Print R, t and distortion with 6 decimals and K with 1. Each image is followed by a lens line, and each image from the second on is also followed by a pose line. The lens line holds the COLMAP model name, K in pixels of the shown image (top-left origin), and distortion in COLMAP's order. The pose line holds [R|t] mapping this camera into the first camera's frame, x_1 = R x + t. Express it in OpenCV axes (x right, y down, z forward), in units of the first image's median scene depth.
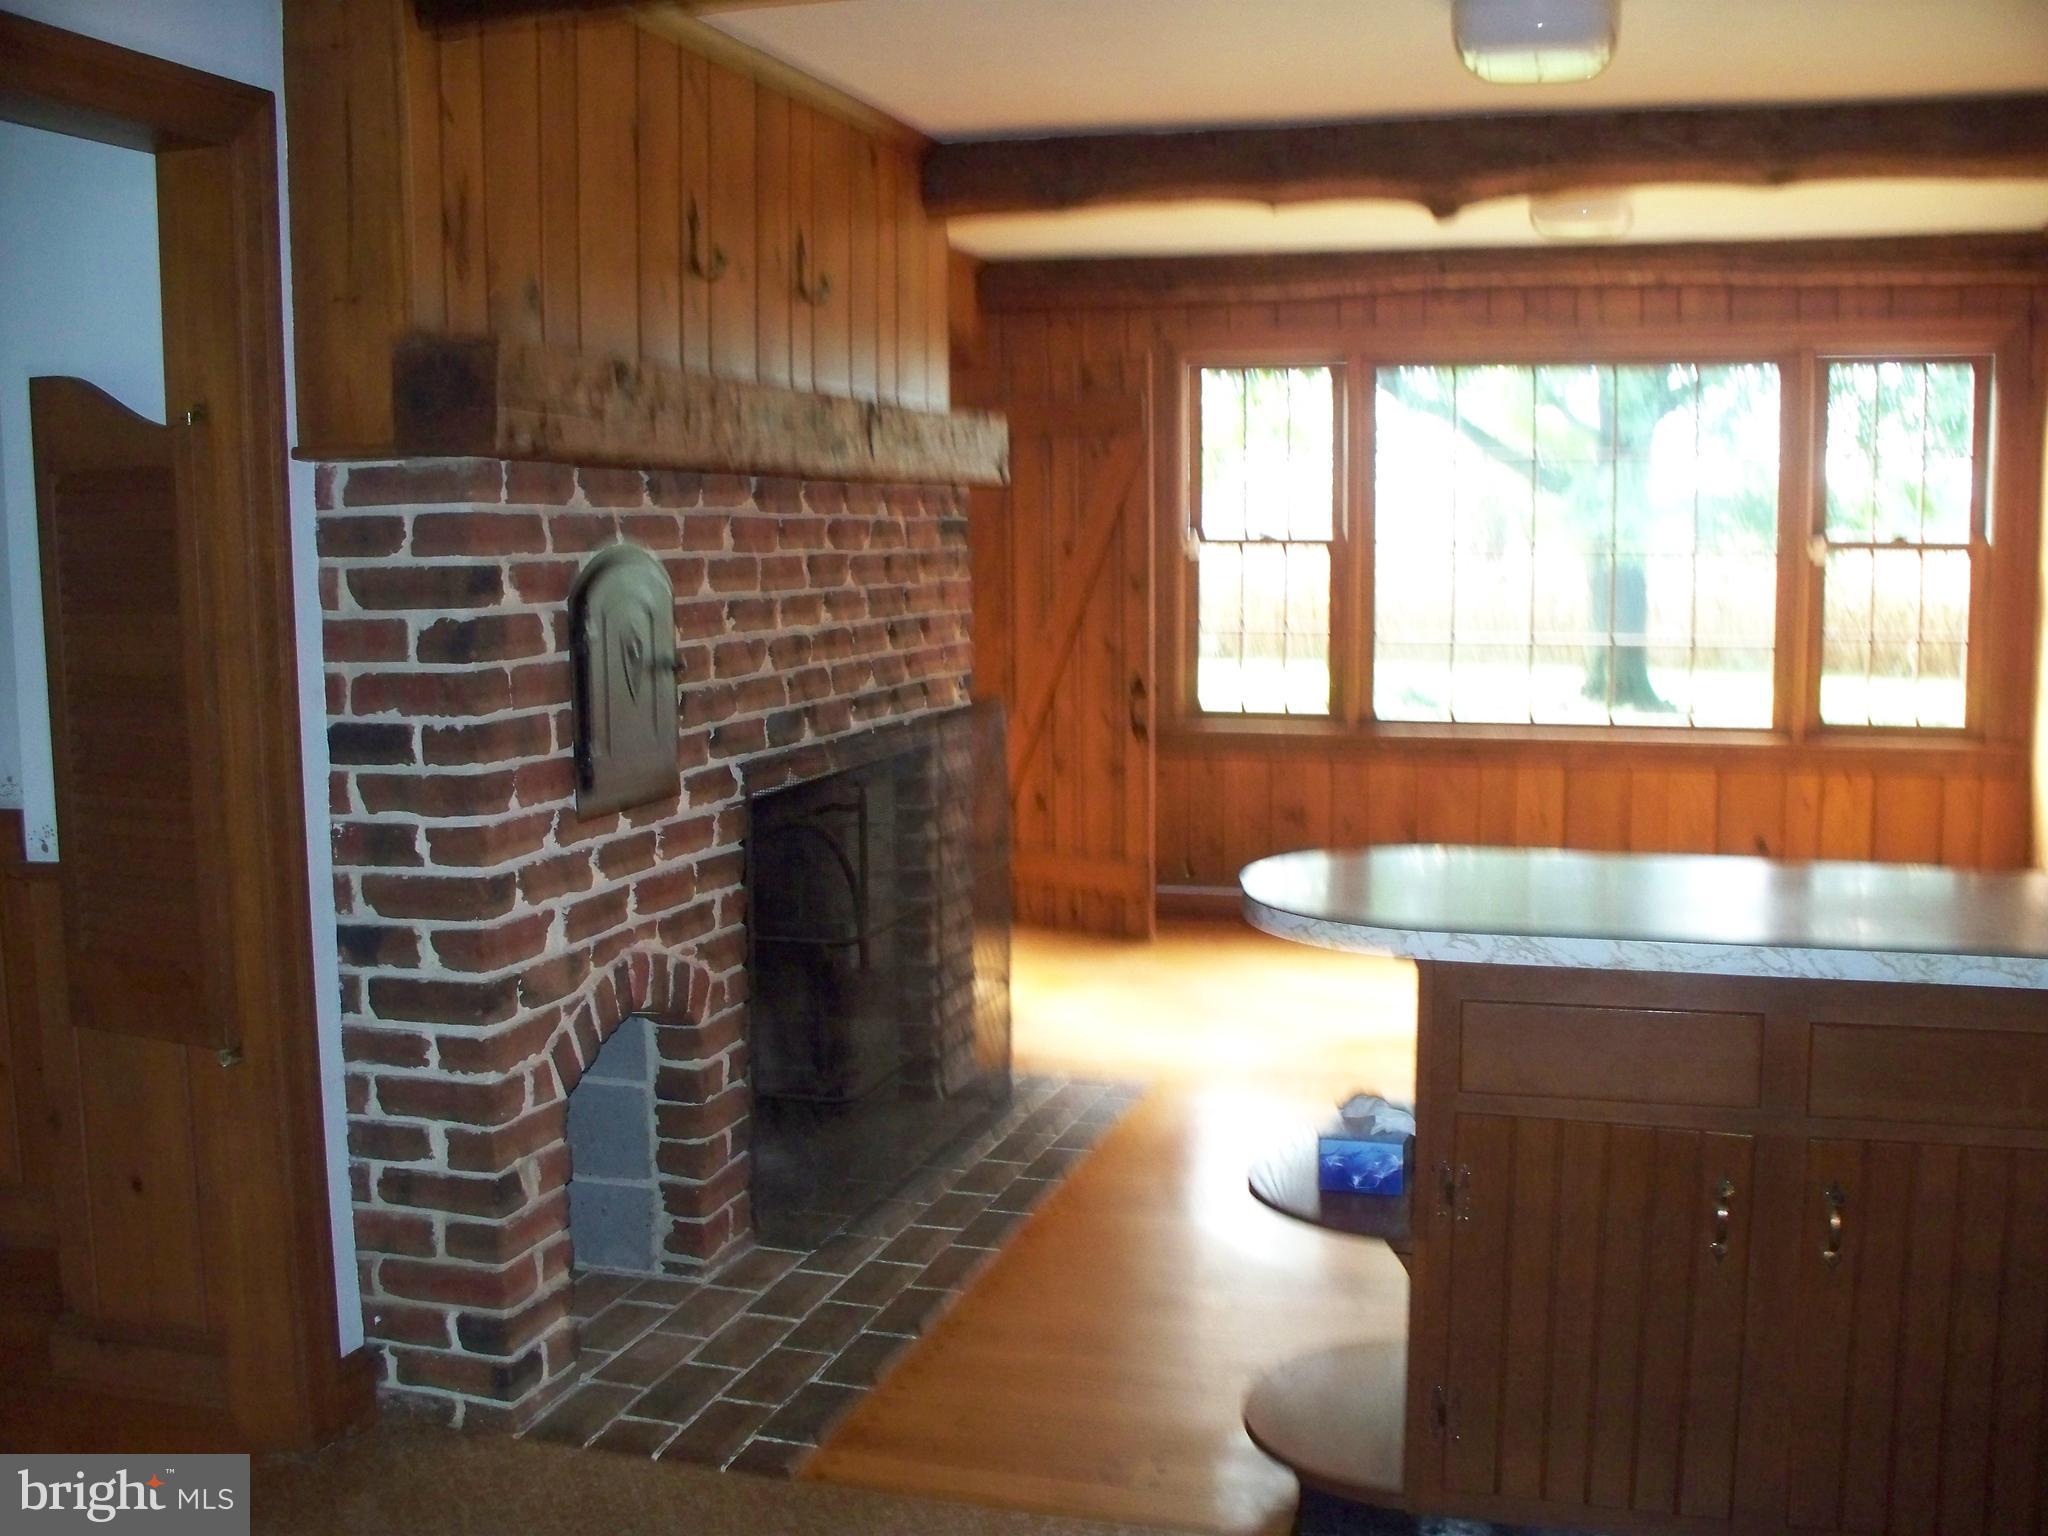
lens RADIAL K [[2122.3, 0, 1024.0], [0, 2122.3, 768.0], [0, 0, 1]] dist [-0.120129, 0.011377]
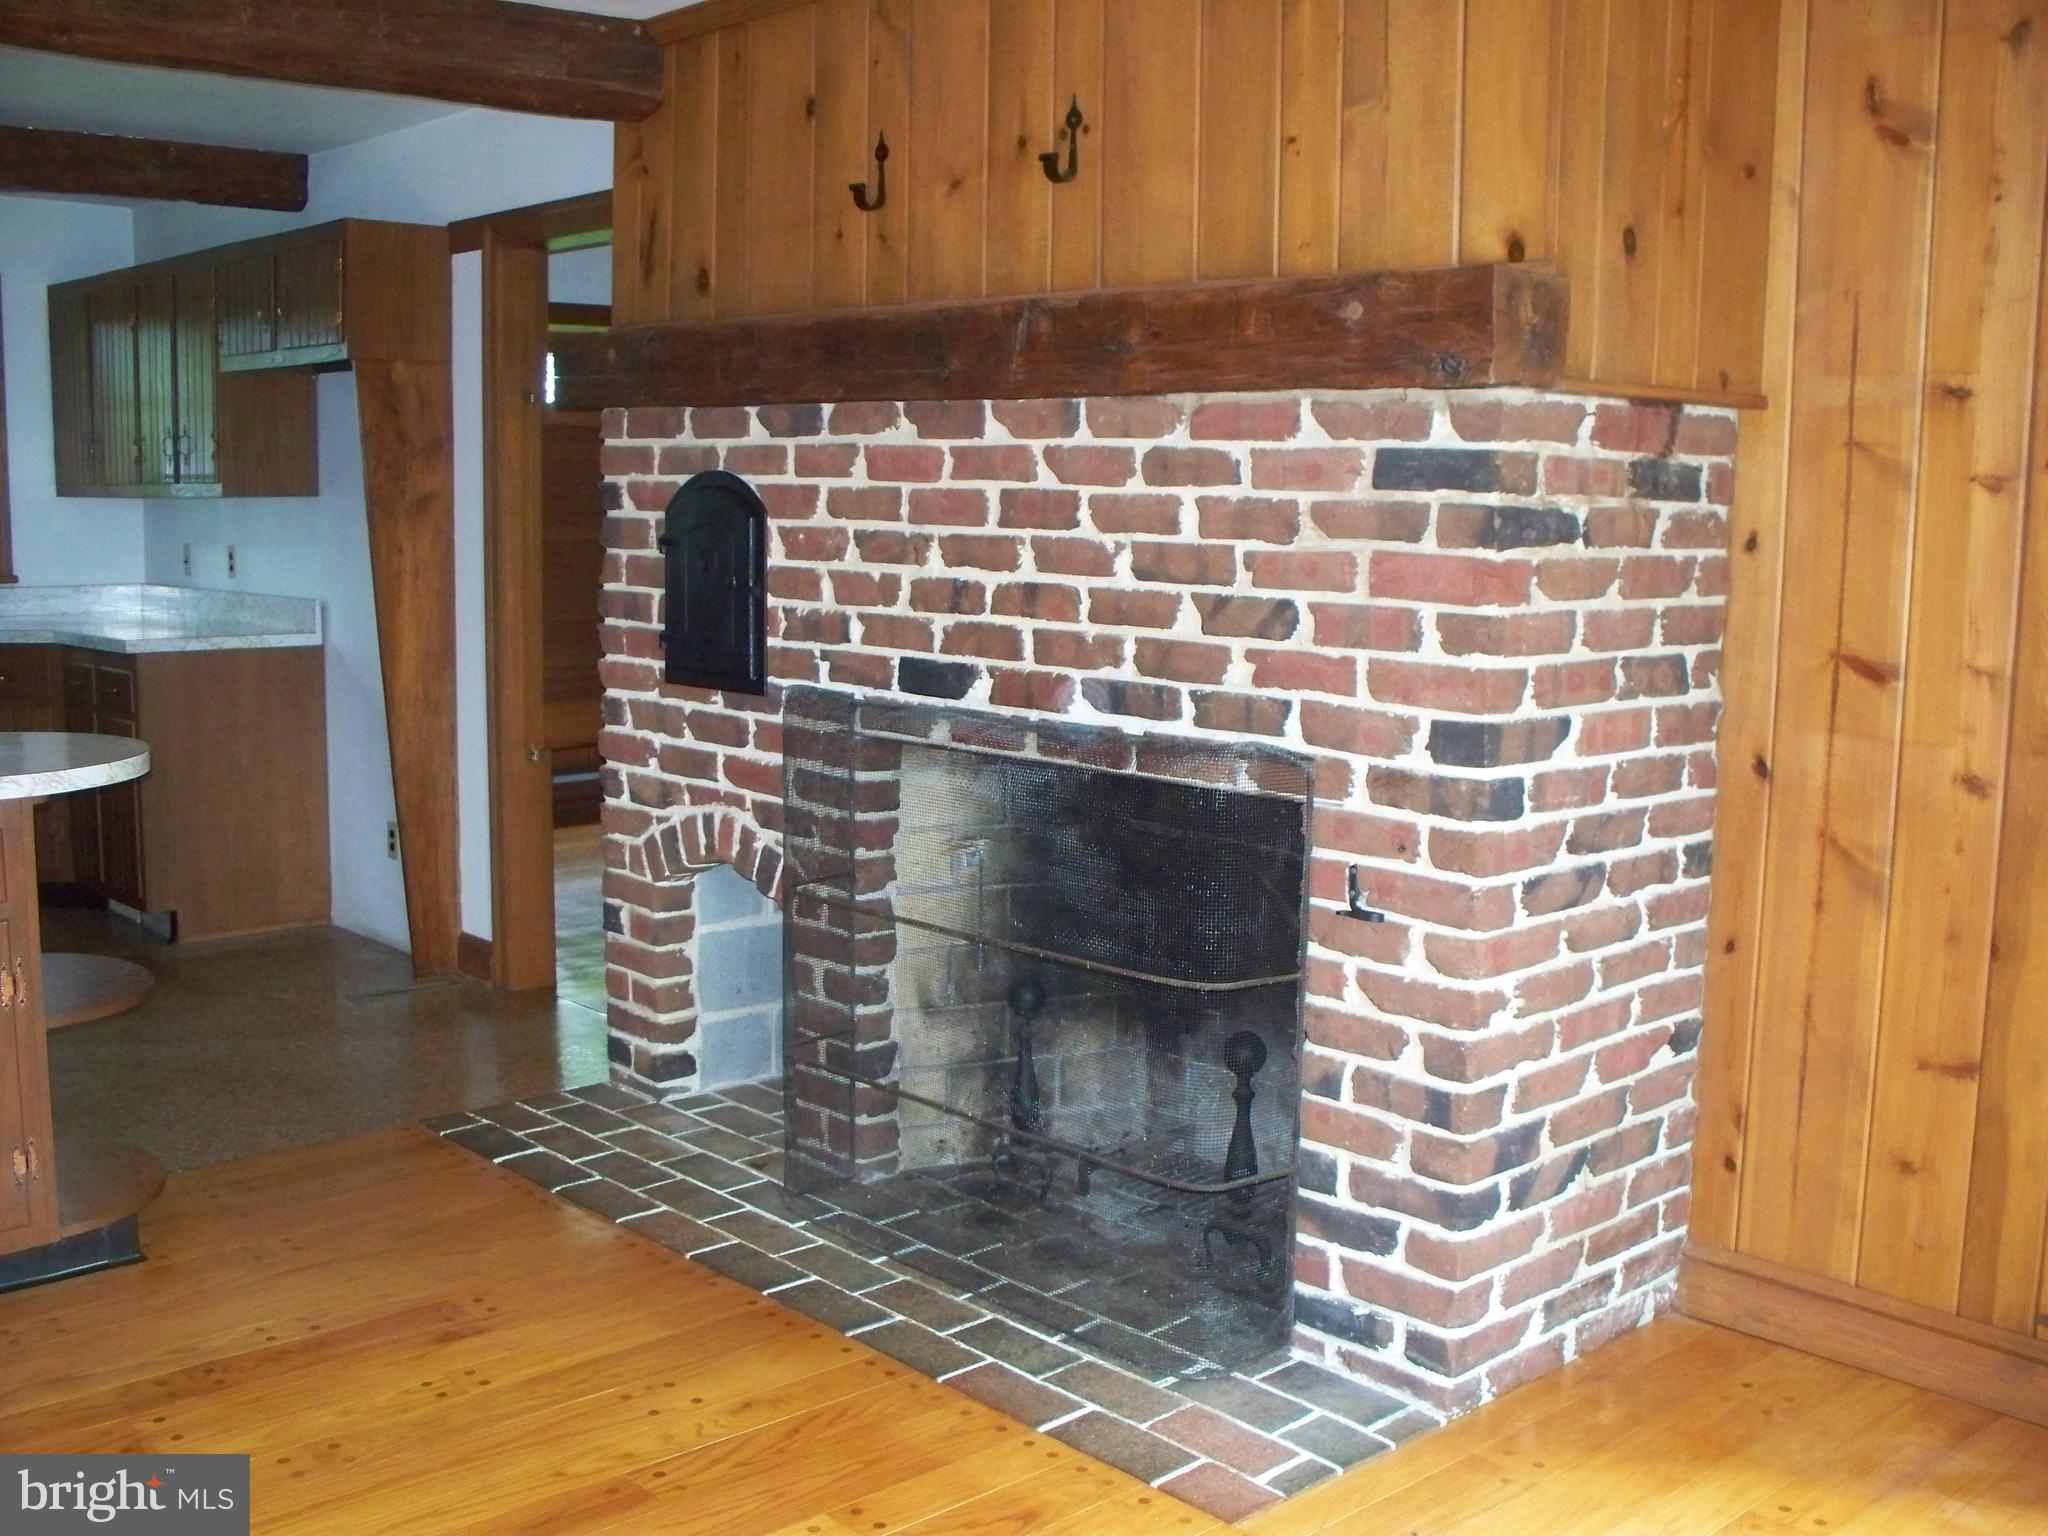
lens RADIAL K [[2122.3, 0, 1024.0], [0, 2122.3, 768.0], [0, 0, 1]] dist [-0.120129, 0.011377]
pose [[-0.520829, 0.116591, -0.845662, 0.778924], [-0.106803, 0.973946, 0.200056, -0.206584], [0.846954, 0.194514, -0.494807, 1.829683]]
